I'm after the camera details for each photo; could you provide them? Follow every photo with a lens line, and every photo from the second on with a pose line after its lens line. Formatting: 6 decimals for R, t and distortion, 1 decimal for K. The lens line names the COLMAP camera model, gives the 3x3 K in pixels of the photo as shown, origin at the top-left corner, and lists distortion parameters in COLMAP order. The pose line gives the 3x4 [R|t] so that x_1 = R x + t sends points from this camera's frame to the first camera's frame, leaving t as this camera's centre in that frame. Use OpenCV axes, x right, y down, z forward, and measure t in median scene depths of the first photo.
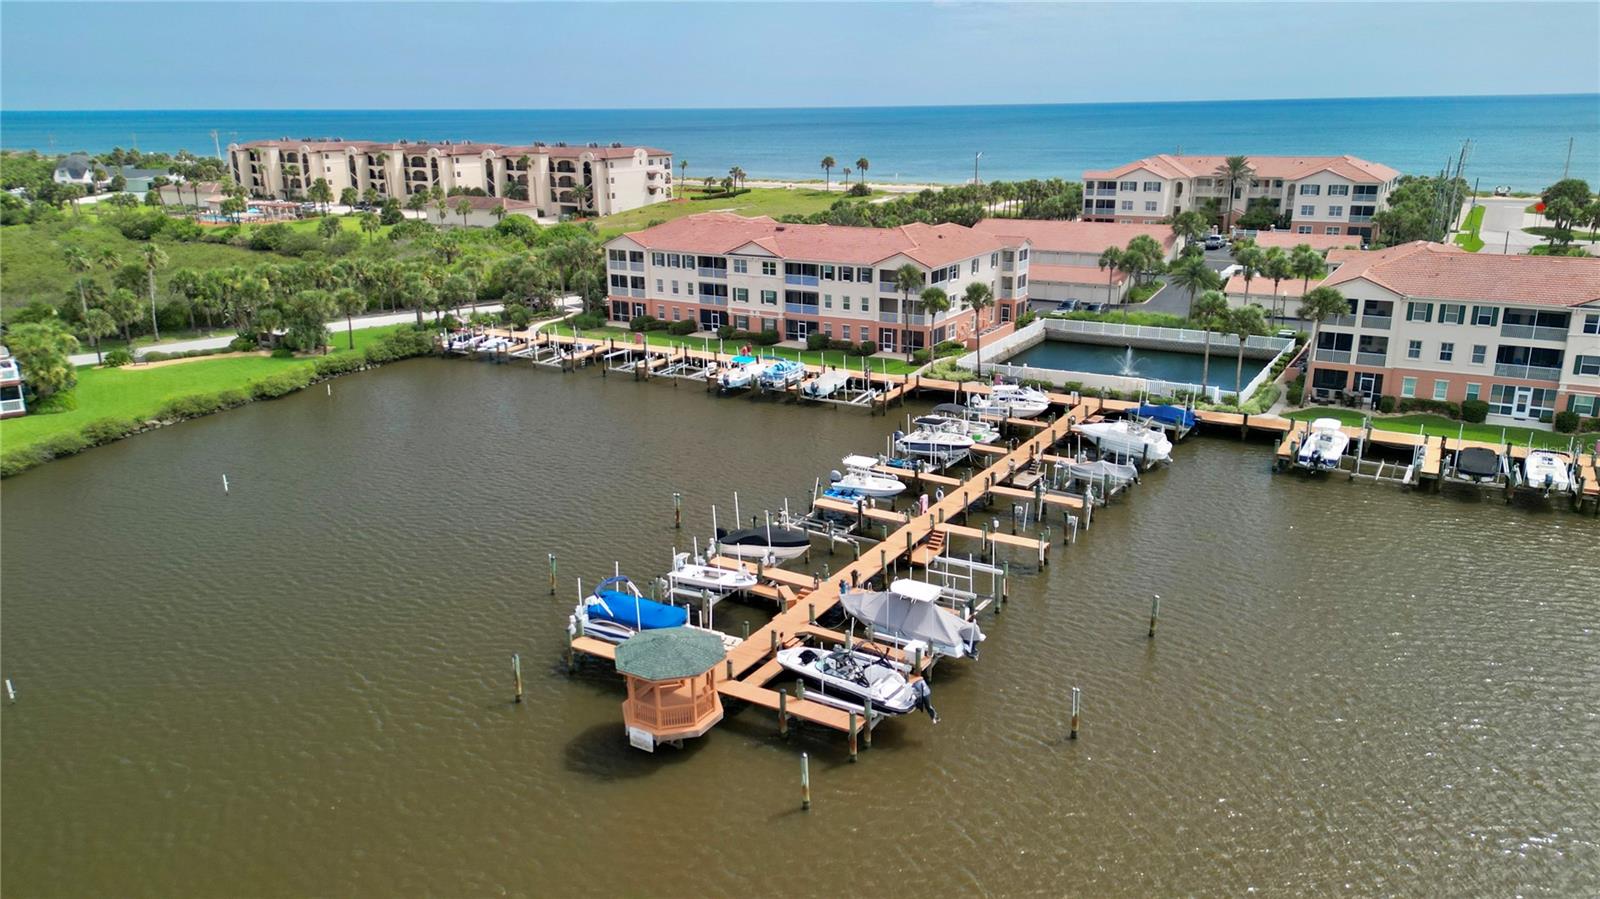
lens RADIAL K [[1130.3, 0, 794.8], [0, 1130.3, 444.7], [0, 0, 1]] dist [0.119311, -0.137136]
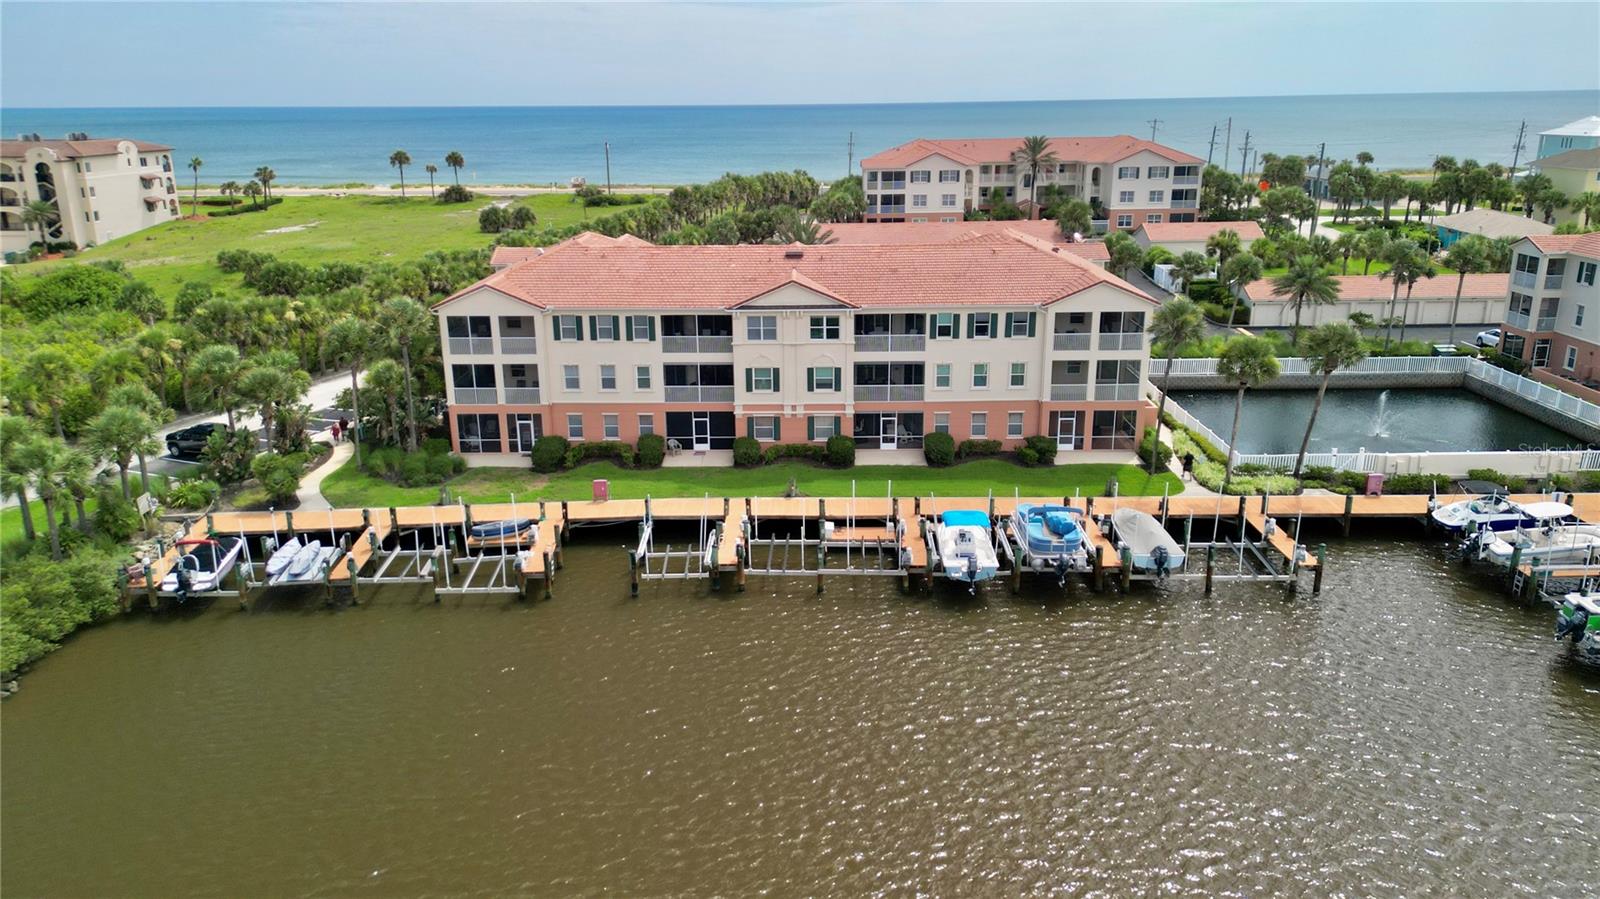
lens RADIAL K [[1130.3, 0, 794.8], [0, 1130.3, 444.7], [0, 0, 1]] dist [0.119311, -0.137136]
pose [[0.861828, -0.145326, 0.485935, -0.290086], [0.147073, 0.988514, 0.034789, -0.112668], [-0.485409, 0.041486, 0.873302, 0.494927]]
